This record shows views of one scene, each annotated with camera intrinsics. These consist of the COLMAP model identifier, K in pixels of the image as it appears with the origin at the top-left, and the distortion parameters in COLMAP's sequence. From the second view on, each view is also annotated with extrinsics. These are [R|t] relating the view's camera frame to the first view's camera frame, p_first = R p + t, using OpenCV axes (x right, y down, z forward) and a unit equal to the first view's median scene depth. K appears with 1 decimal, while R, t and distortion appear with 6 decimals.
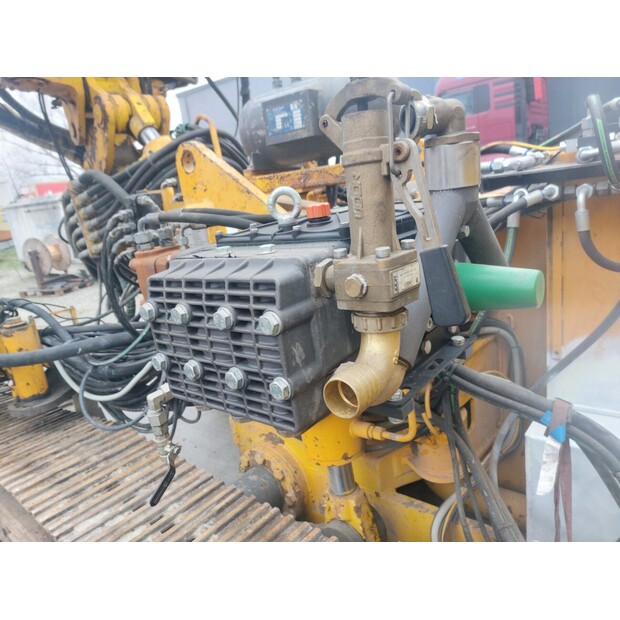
lens RADIAL K [[508.5, 0, 310.0], [0, 508.5, 310.0], [0, 0, 1]] dist [0.004102, -0.005088]
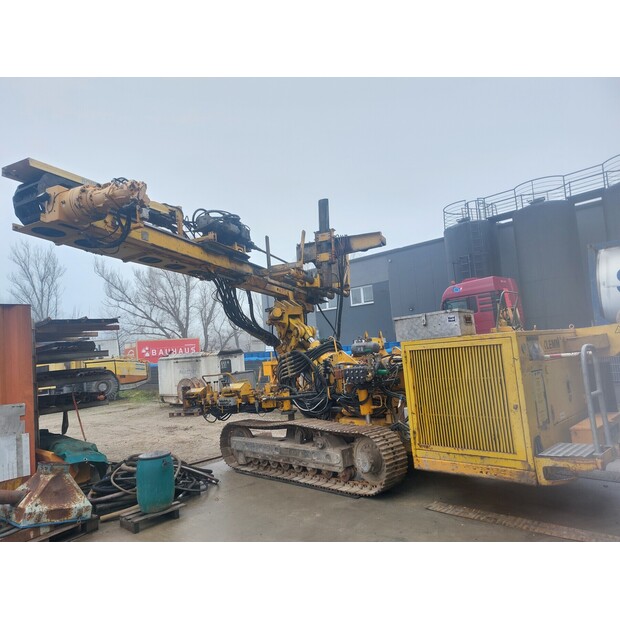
lens RADIAL K [[508.5, 0, 310.0], [0, 508.5, 310.0], [0, 0, 1]] dist [0.004102, -0.005088]
pose [[0.994930, 0.038017, -0.093111, -0.037035], [-0.065256, 0.948488, -0.310019, 0.449199], [0.076529, 0.314523, 0.946160, -1.997818]]
